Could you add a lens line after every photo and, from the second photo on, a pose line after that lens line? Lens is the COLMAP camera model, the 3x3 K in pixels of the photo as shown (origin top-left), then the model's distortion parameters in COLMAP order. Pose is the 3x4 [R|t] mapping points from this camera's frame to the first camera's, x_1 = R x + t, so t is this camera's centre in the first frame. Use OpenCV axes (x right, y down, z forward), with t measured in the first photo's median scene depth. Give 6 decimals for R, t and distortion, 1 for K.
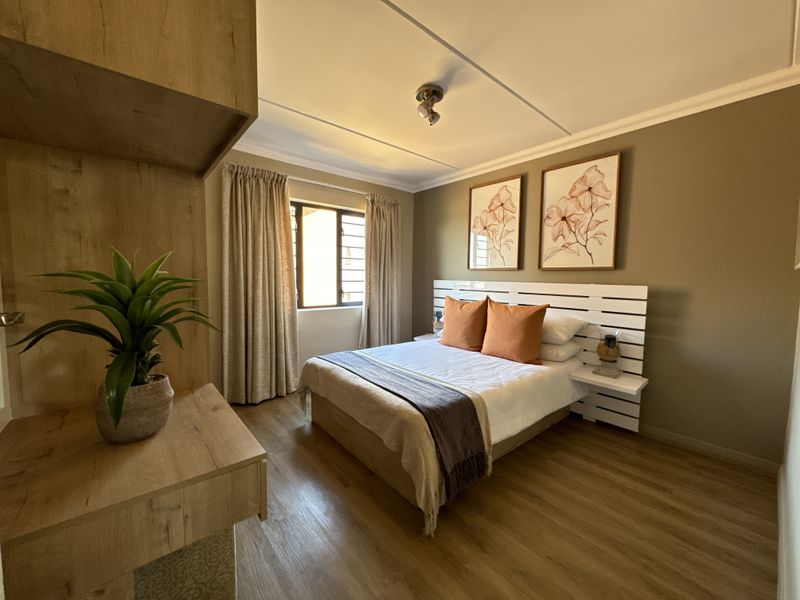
lens RADIAL K [[319.4, 0, 399.3], [0, 319.4, 299.0], [0, 0, 1]] dist [-0.001832, 0.000022]
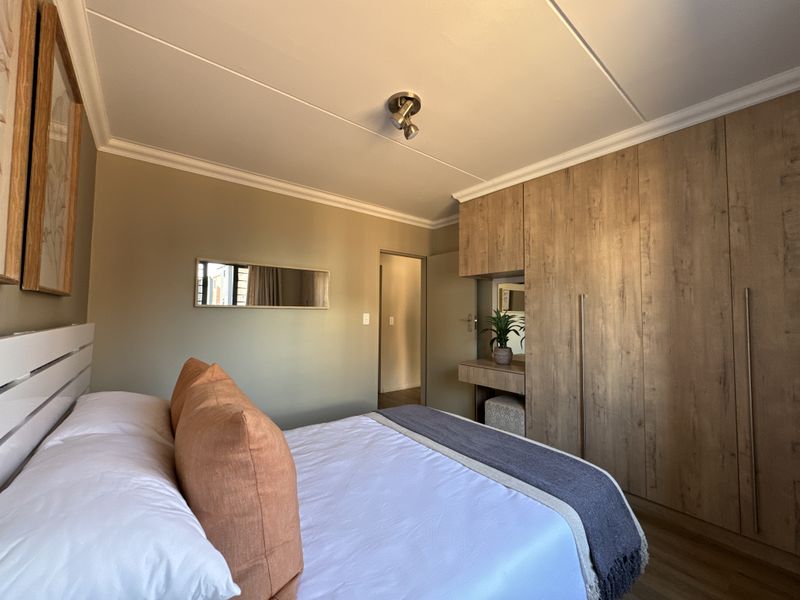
lens RADIAL K [[319.4, 0, 399.3], [0, 319.4, 299.0], [0, 0, 1]] dist [-0.001832, 0.000022]
pose [[-0.999333, -0.021307, 0.029654, 0.067629], [-0.020508, 0.999426, 0.026976, -0.128798], [-0.030212, 0.026350, -0.999196, 1.730900]]
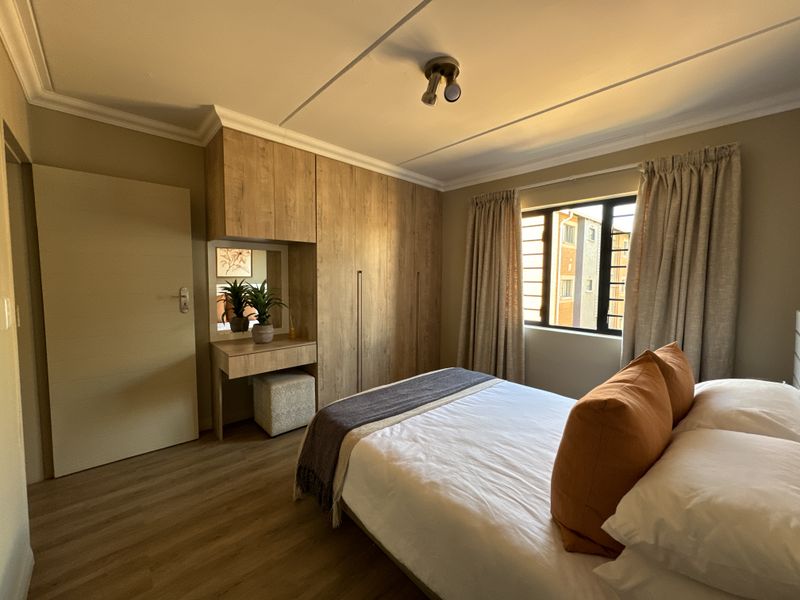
lens RADIAL K [[319.4, 0, 399.3], [0, 319.4, 299.0], [0, 0, 1]] dist [-0.001832, 0.000022]
pose [[0.045112, 0.056458, -0.997385, 0.853319], [-0.078501, 0.995515, 0.052801, -0.093866], [0.995893, 0.075914, 0.049342, 0.828730]]
